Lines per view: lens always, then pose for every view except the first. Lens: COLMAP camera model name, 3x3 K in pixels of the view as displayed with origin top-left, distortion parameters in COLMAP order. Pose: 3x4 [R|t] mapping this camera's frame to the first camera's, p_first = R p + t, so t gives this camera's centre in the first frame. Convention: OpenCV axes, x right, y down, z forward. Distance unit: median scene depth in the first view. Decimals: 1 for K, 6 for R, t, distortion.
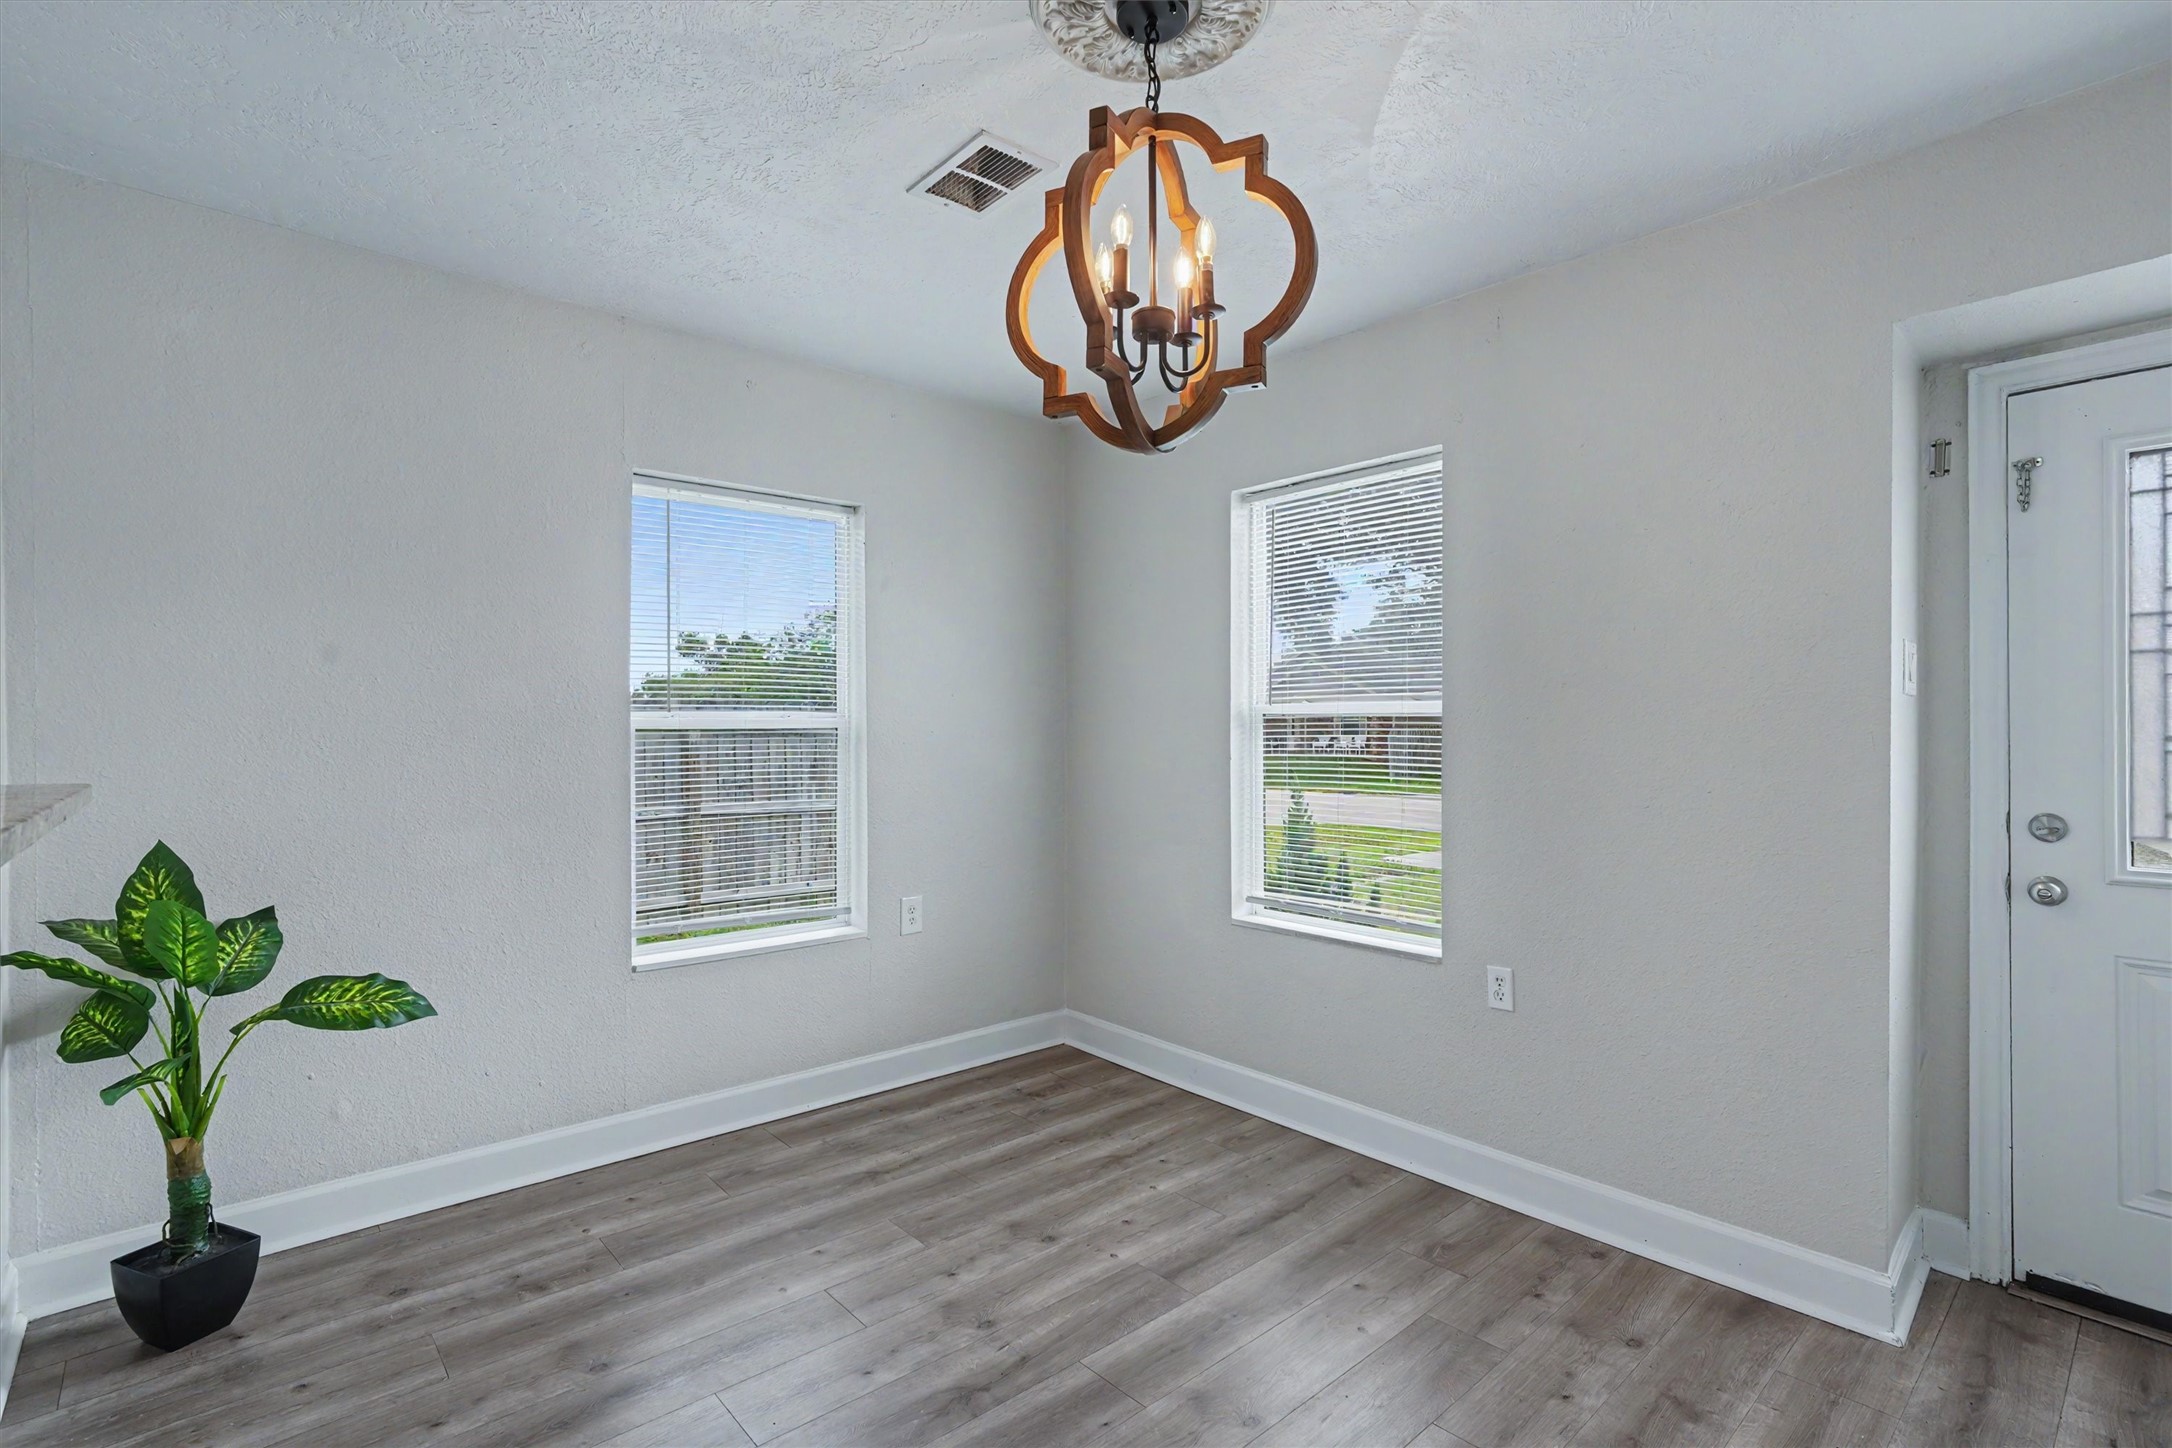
lens RADIAL K [[1046.8, 0, 1078.1], [0, 1046.8, 722.9], [0, 0, 1]] dist [-0.017926, 0.012119]
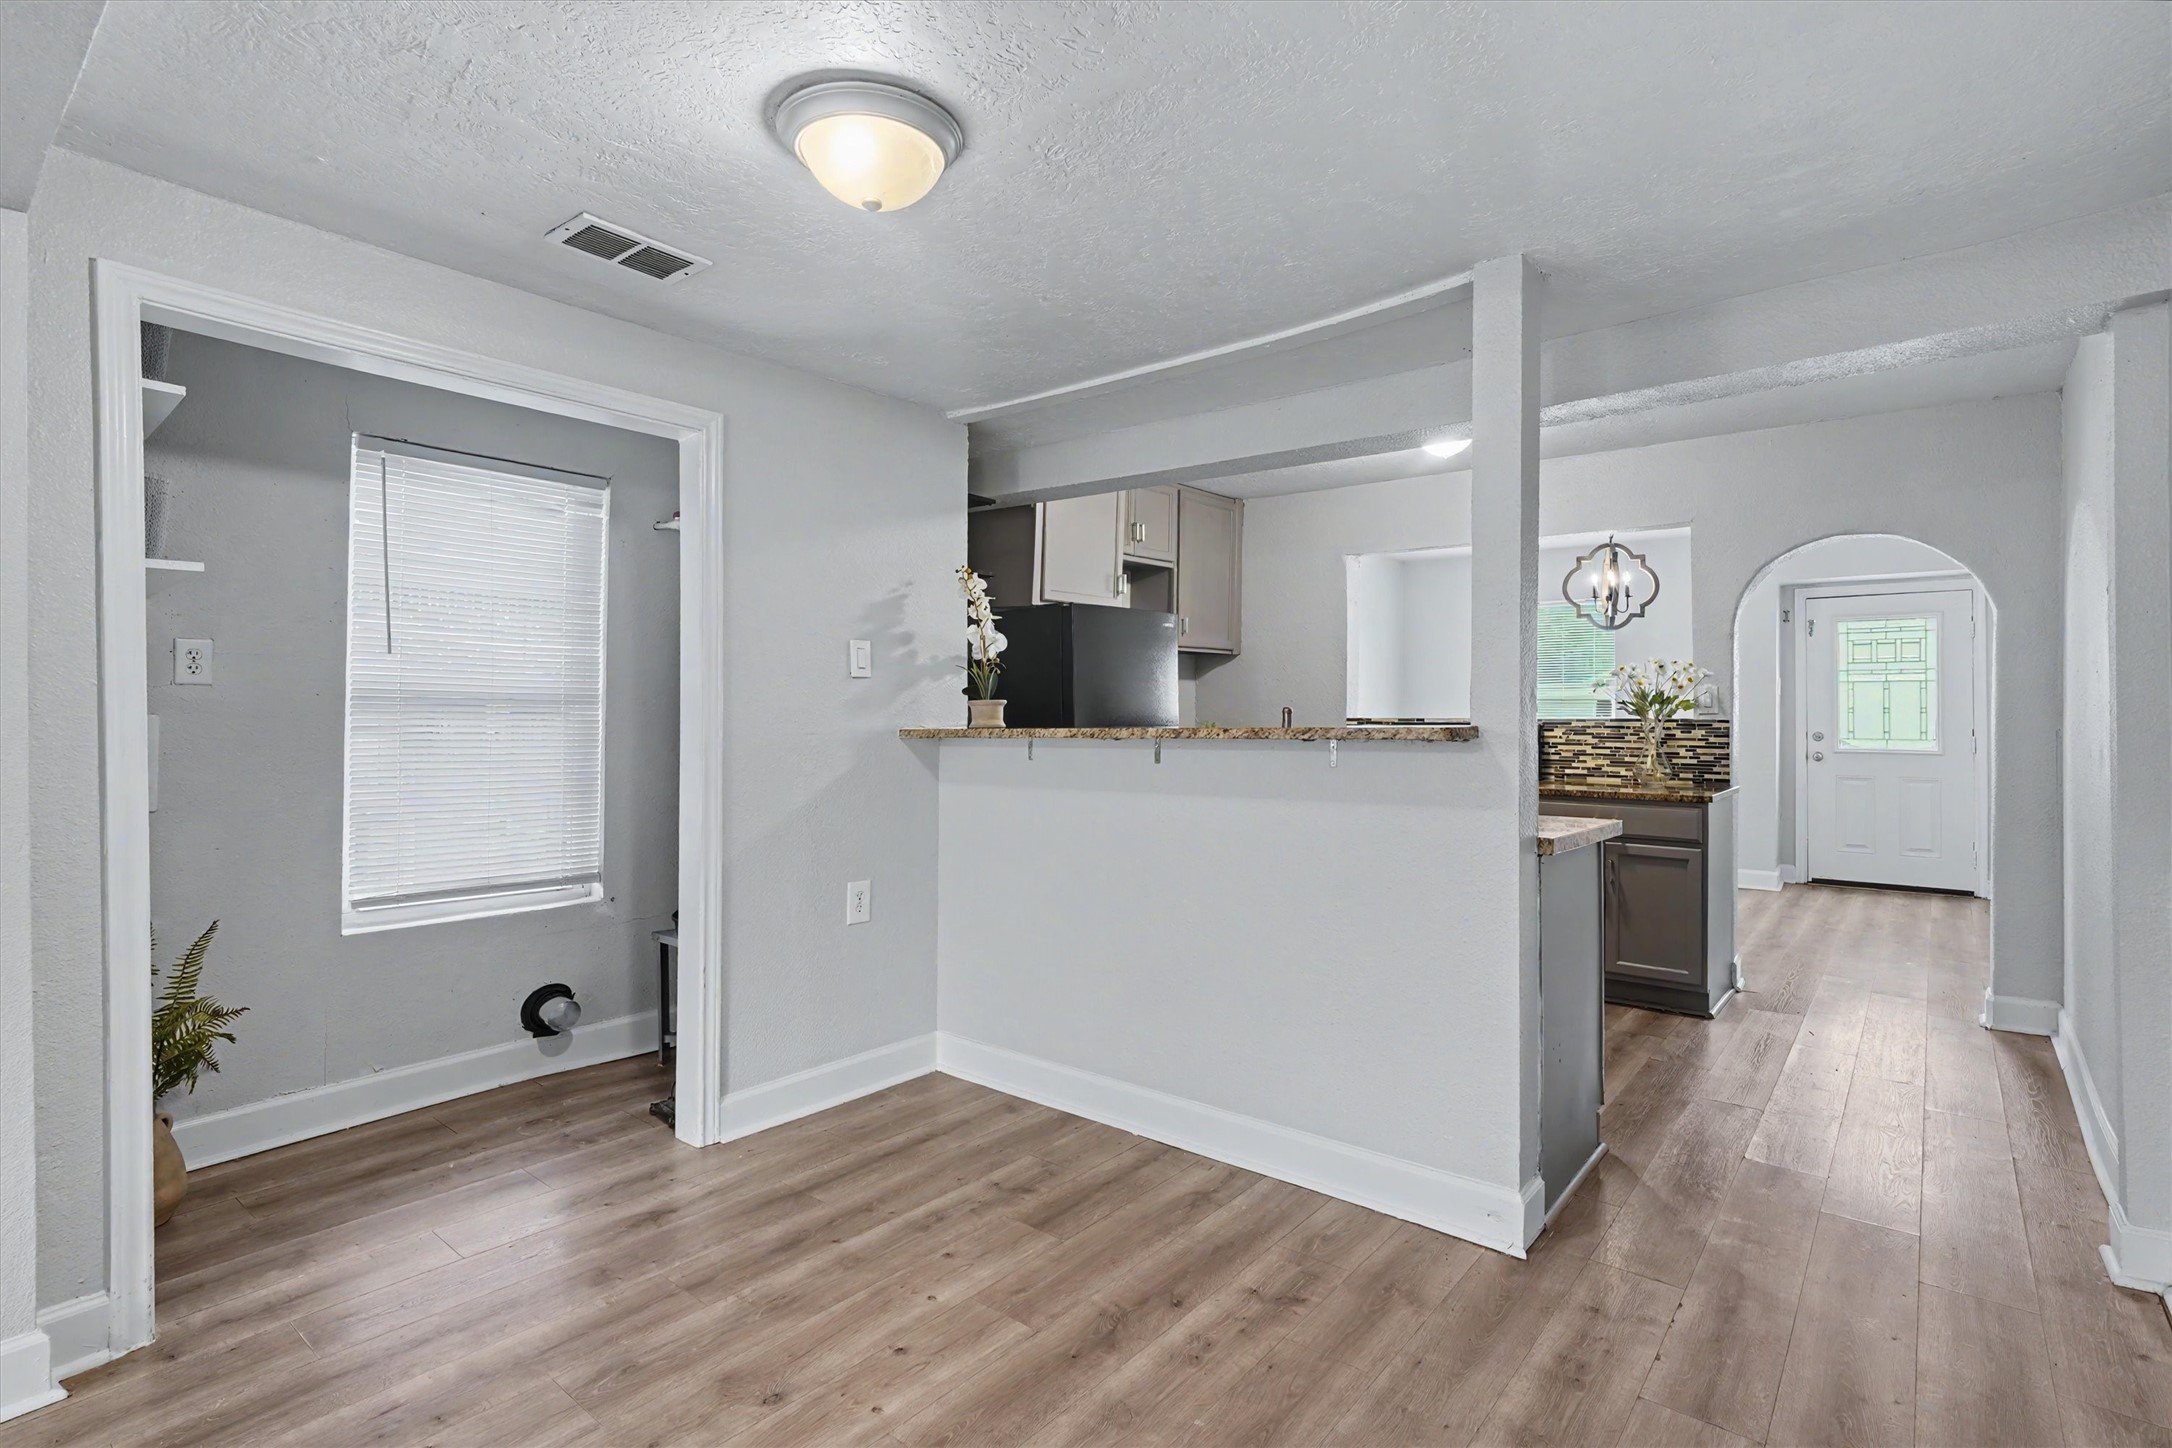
lens RADIAL K [[1049.7, 0, 1076.9], [0, 1049.7, 699.1], [0, 0, 1]] dist [-0.004333, 0.001067]
pose [[0.987067, -0.004887, 0.160234, -1.669839], [0.004602, 0.999987, 0.002151, -0.027344], [-0.160242, -0.001386, 0.987077, -1.652359]]
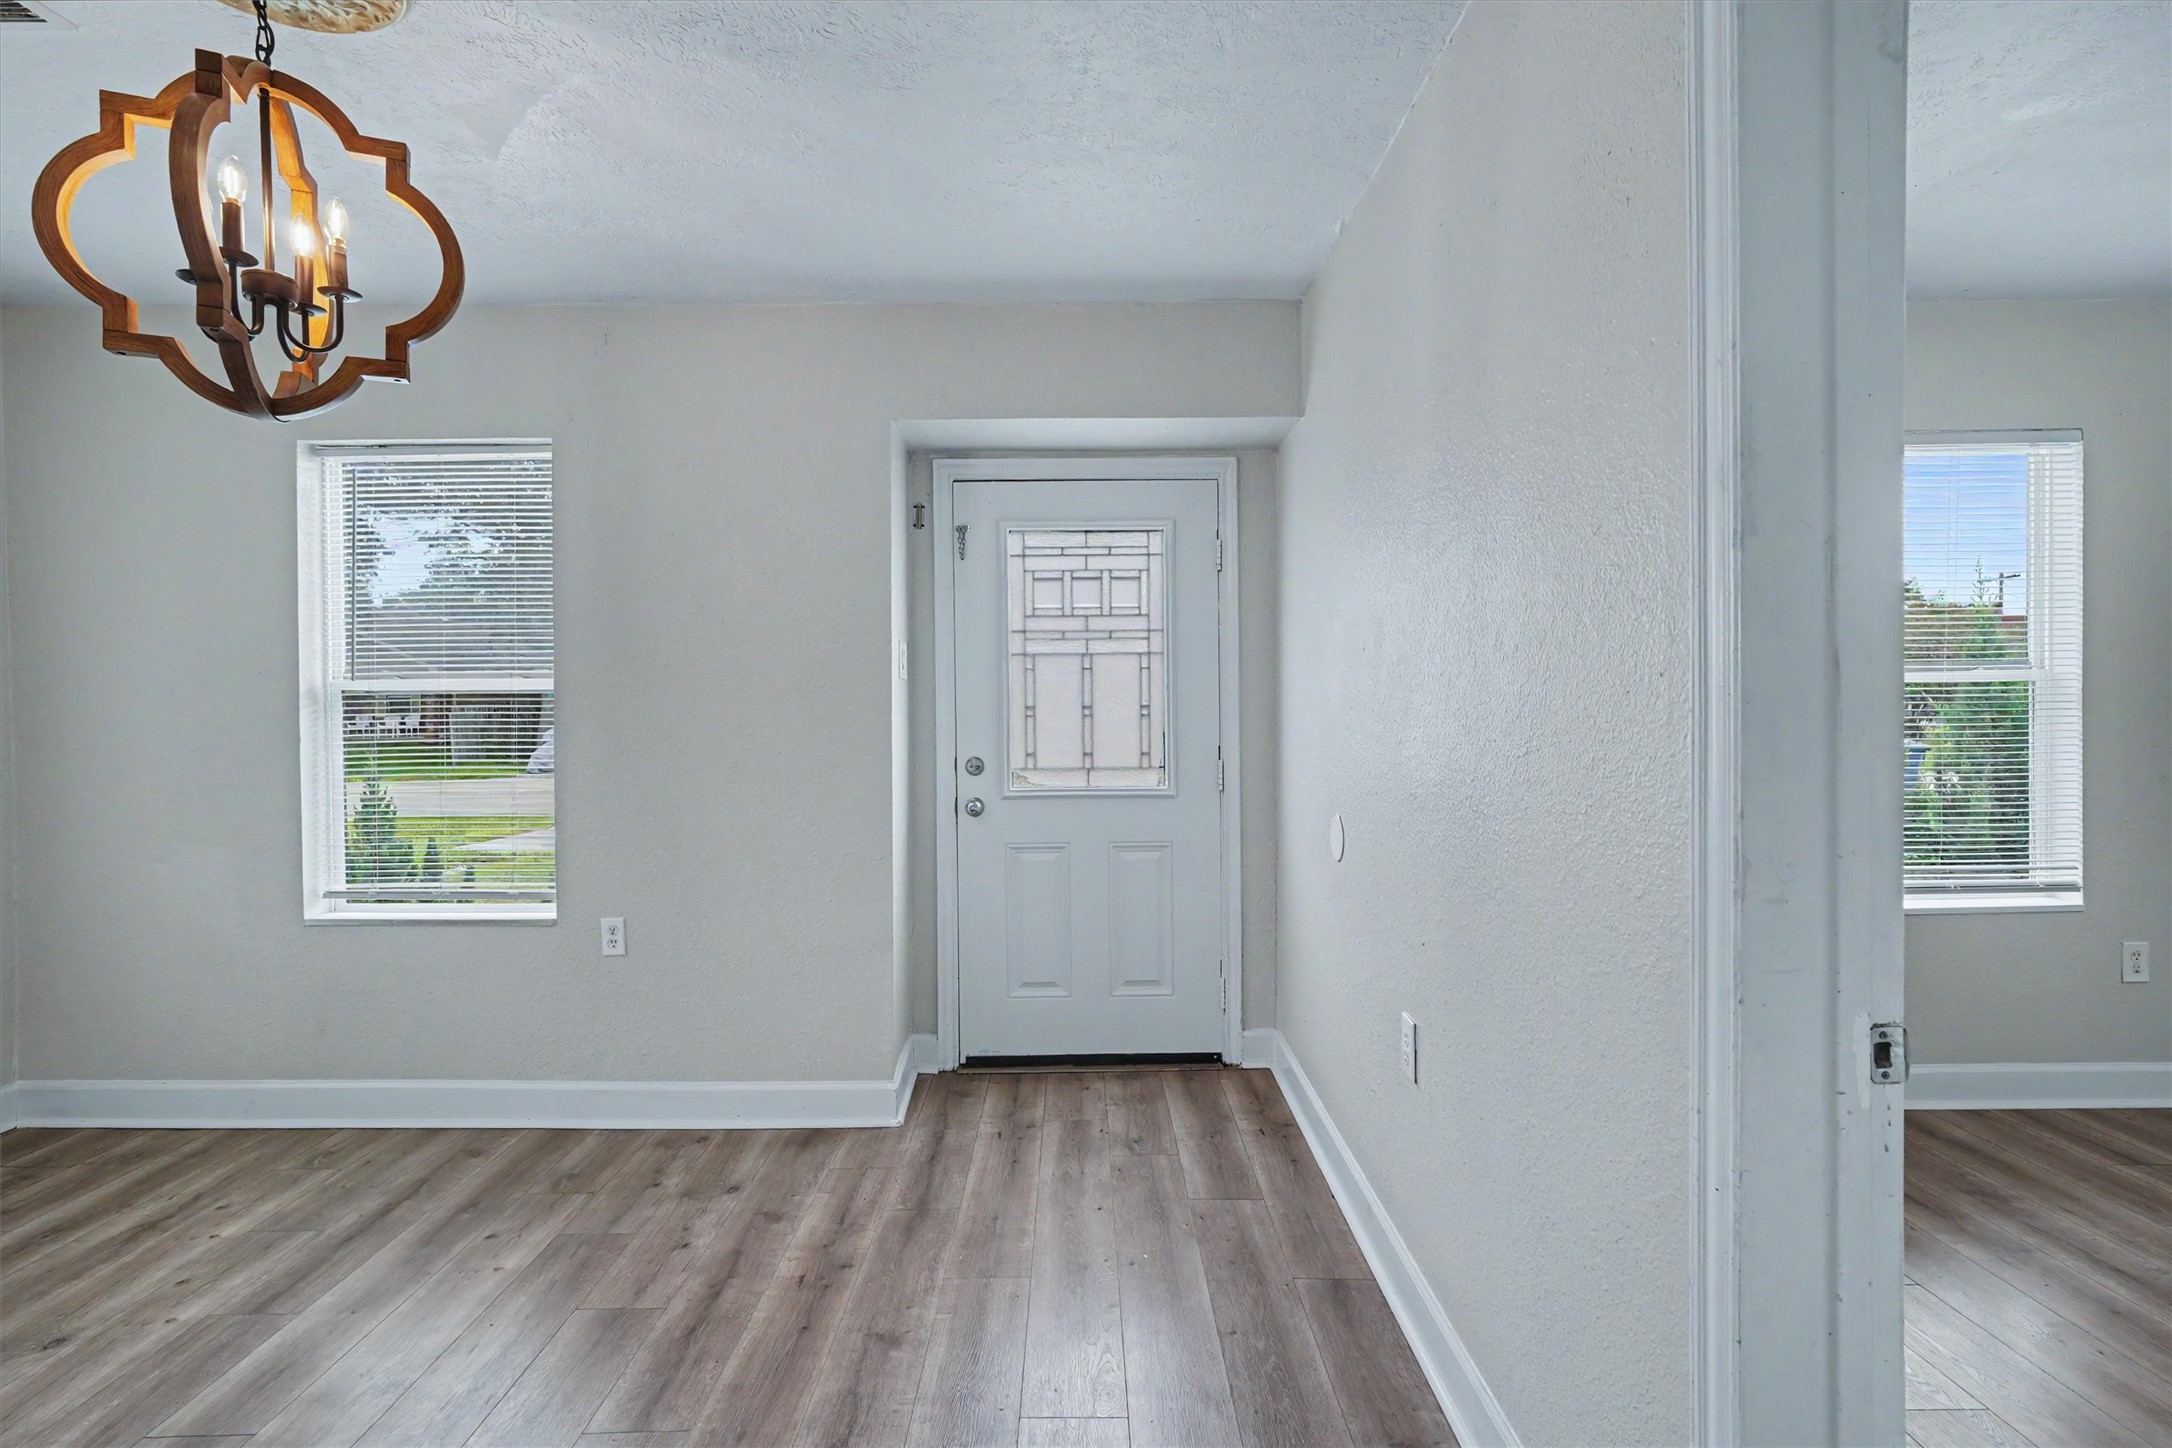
lens RADIAL K [[1046.8, 0, 1078.1], [0, 1046.8, 722.9], [0, 0, 1]] dist [-0.017926, 0.012119]
pose [[0.674027, -0.019910, 0.738438, -0.099852], [0.003148, 0.999705, 0.024080, -0.000243], [-0.738700, -0.013906, 0.673891, -0.144869]]
